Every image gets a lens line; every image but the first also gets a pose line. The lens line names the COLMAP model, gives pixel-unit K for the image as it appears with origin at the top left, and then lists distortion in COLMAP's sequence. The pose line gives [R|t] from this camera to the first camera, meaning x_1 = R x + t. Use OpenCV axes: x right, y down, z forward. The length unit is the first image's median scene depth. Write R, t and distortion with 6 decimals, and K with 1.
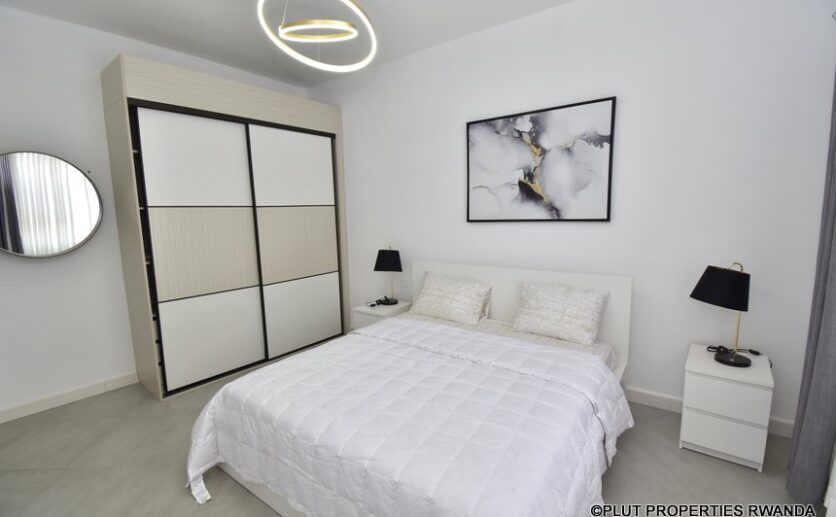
lens RADIAL K [[372.3, 0, 418.0], [0, 372.3, 258.5], [0, 0, 1]] dist [0.000771, -0.012902]
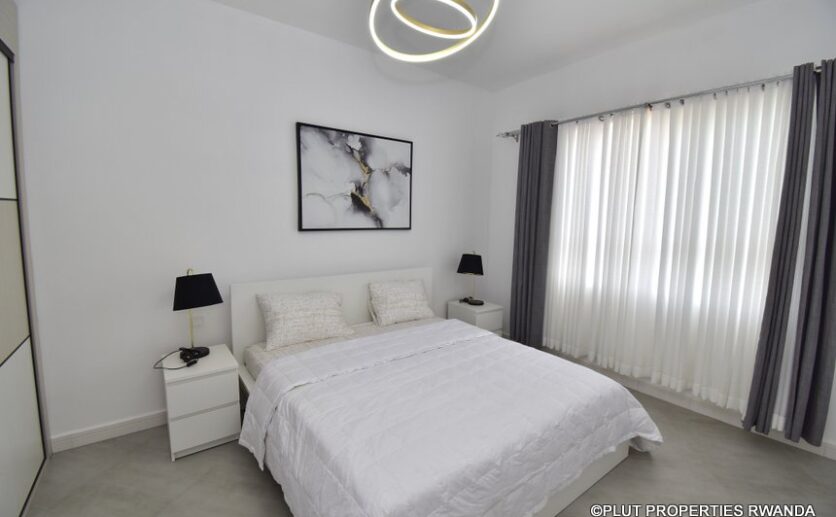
lens RADIAL K [[372.3, 0, 418.0], [0, 372.3, 258.5], [0, 0, 1]] dist [0.000771, -0.012902]
pose [[0.274208, -0.070241, 0.959102, -0.744772], [0.111569, 0.992918, 0.040820, -0.041846], [-0.955177, 0.095813, 0.280103, 0.539452]]
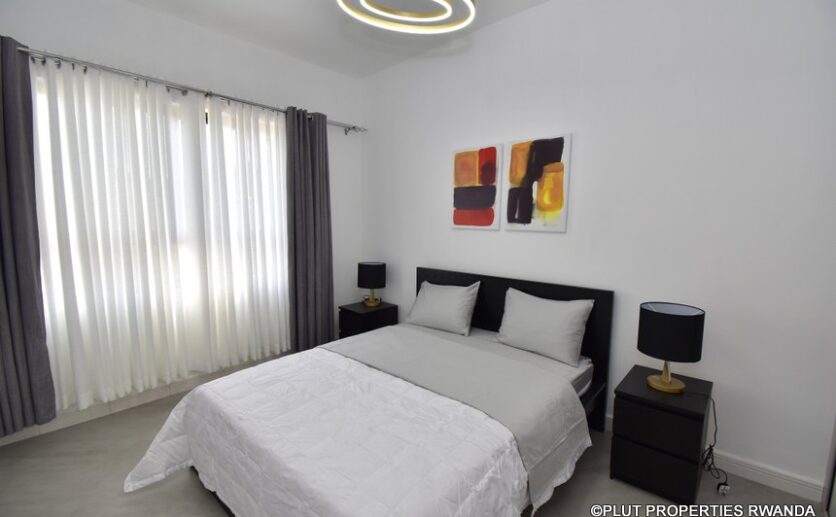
lens RADIAL K [[379.0, 0, 420.8], [0, 379.0, 256.5], [0, 0, 1]] dist [-0.001046, -0.000329]
pose [[-0.996568, 0.005190, 0.082619, 1.022760], [0.026041, 0.967019, 0.253368, -0.471124], [-0.078579, 0.254650, -0.963835, 2.804877]]
